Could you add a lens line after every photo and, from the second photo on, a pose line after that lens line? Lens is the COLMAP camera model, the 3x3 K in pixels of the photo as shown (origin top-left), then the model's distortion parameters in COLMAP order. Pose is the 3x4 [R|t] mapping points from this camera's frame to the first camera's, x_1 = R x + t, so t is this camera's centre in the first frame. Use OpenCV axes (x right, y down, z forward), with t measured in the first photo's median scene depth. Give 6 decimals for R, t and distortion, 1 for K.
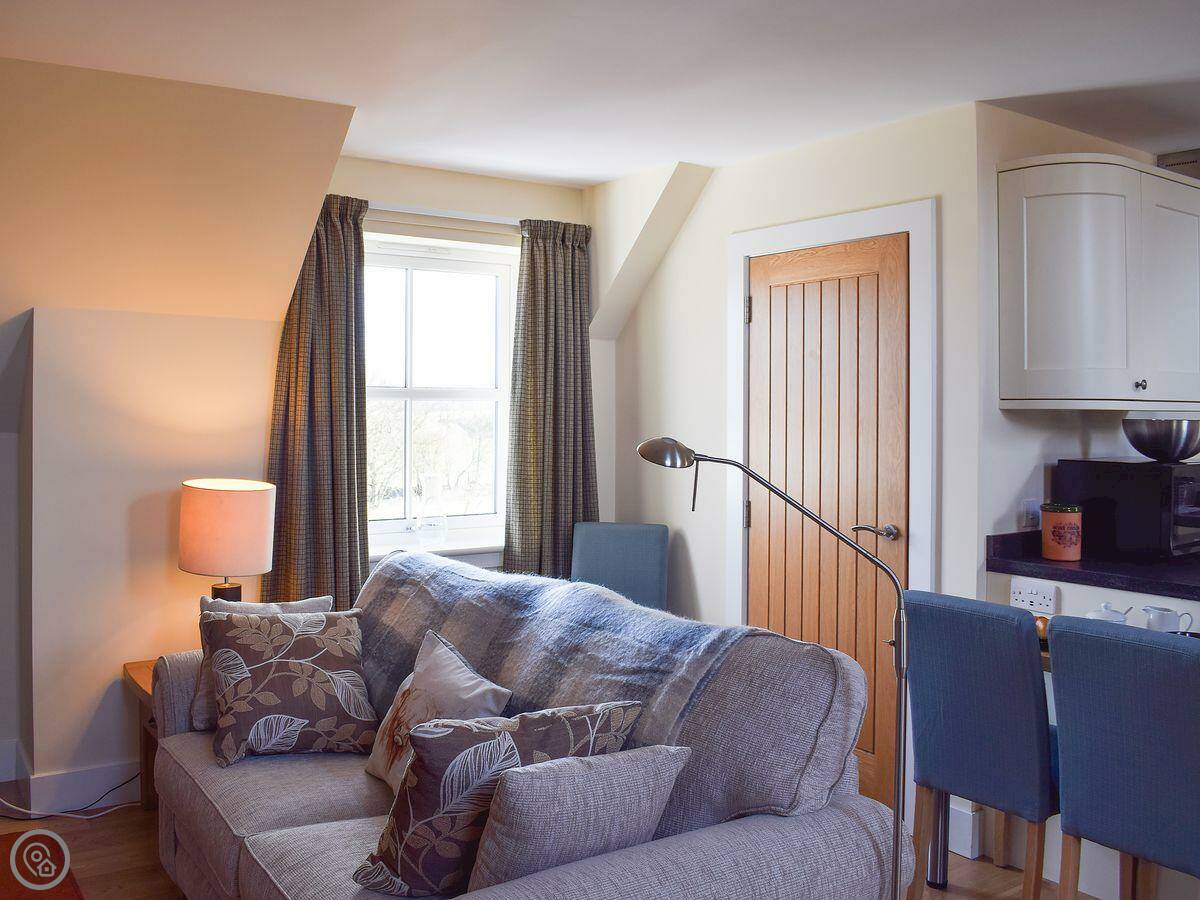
lens RADIAL K [[1066.8, 0, 566.4], [0, 1066.8, 367.7], [0, 0, 1]] dist [-0.087134, -0.002039]
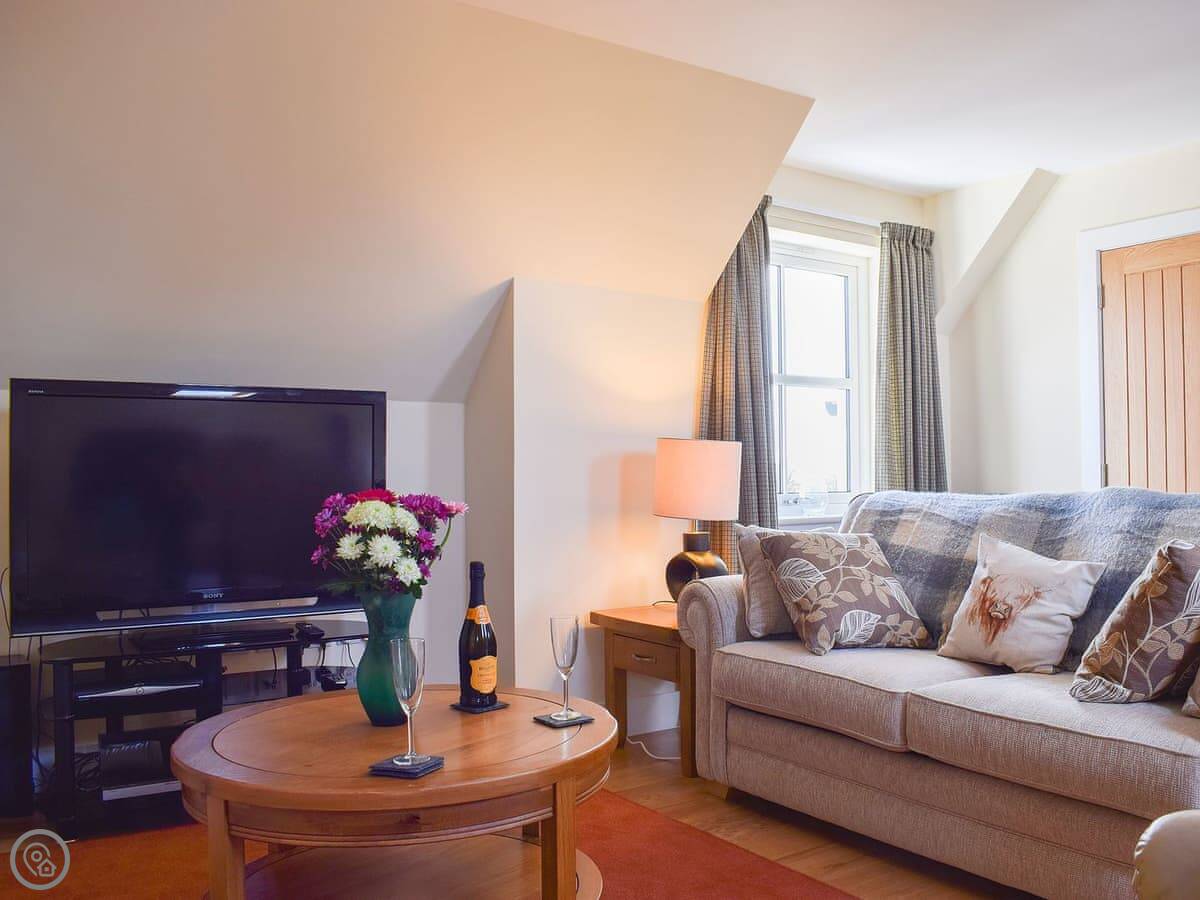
lens RADIAL K [[1039.4, 0, 641.3], [0, 1039.4, 453.5], [0, 0, 1]] dist [-0.098376, -0.007867]
pose [[0.999067, -0.011477, 0.041629, -0.387032], [0.011413, 0.999933, 0.001777, 0.110955], [-0.041646, -0.001301, 0.999132, -0.067740]]
